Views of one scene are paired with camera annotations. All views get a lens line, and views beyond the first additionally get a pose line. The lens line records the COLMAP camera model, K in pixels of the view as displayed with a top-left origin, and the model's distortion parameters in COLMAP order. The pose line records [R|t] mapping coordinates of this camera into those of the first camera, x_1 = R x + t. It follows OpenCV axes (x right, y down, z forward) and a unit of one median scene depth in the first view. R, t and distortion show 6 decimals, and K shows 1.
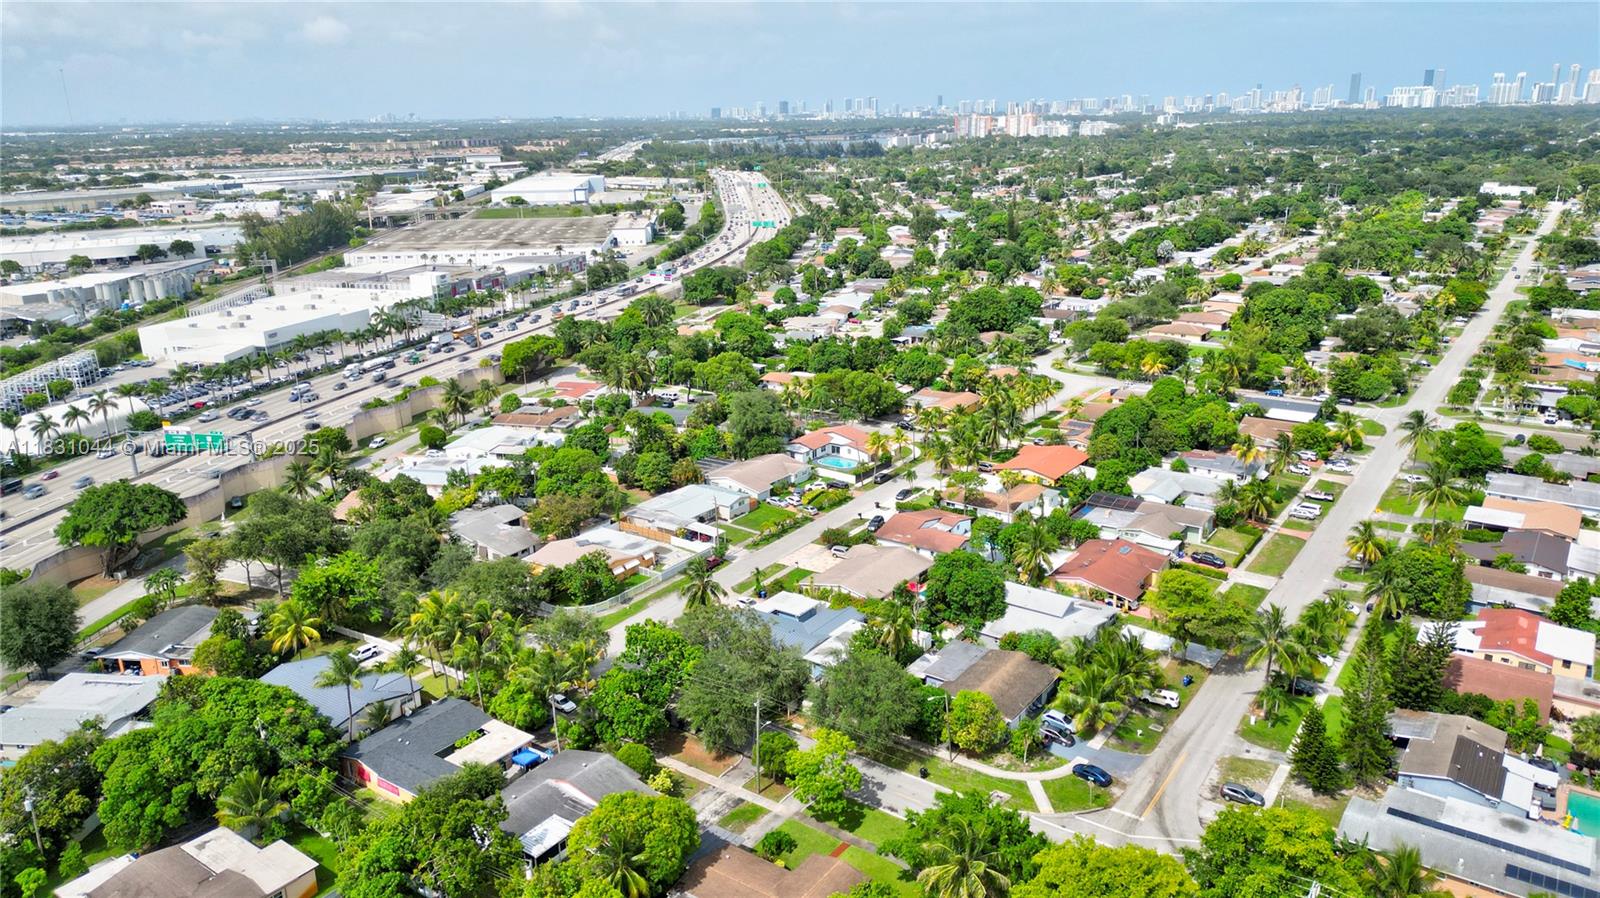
lens RADIAL K [[1149.7, 0, 800.0], [0, 1149.7, 449.0], [0, 0, 1]] dist [0.086017, -0.114262]
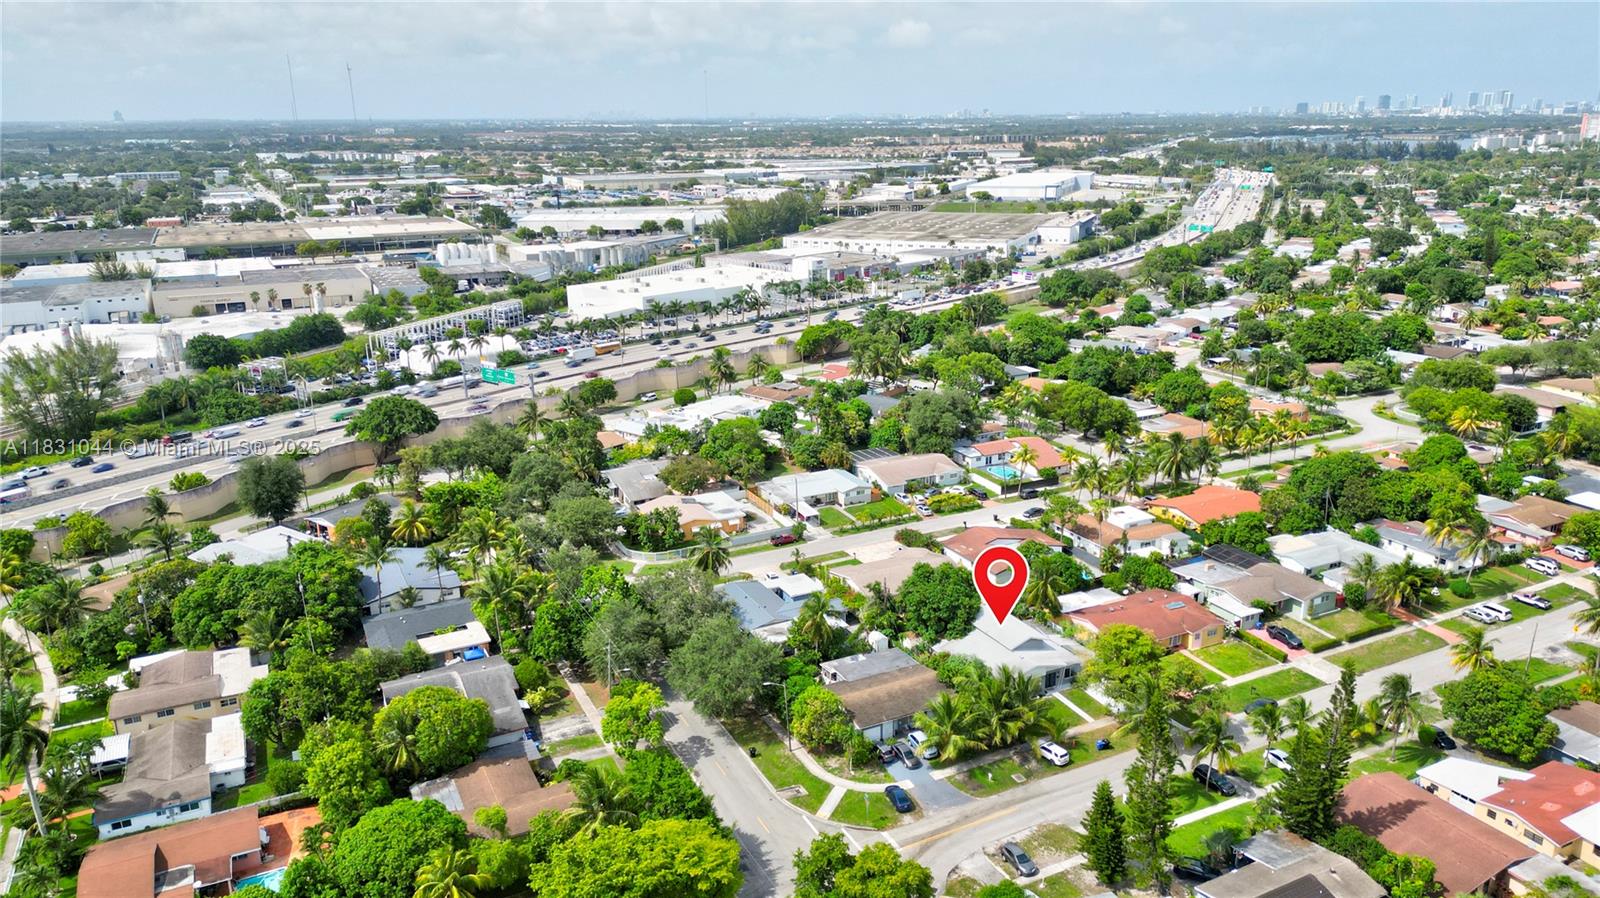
lens RADIAL K [[1149.7, 0, 800.0], [0, 1149.7, 449.0], [0, 0, 1]] dist [0.086017, -0.114262]
pose [[0.879648, 0.142352, -0.453823, 0.323244], [-0.140423, 0.989356, 0.038151, -0.020753], [0.454423, 0.030168, 0.890275, 0.045330]]
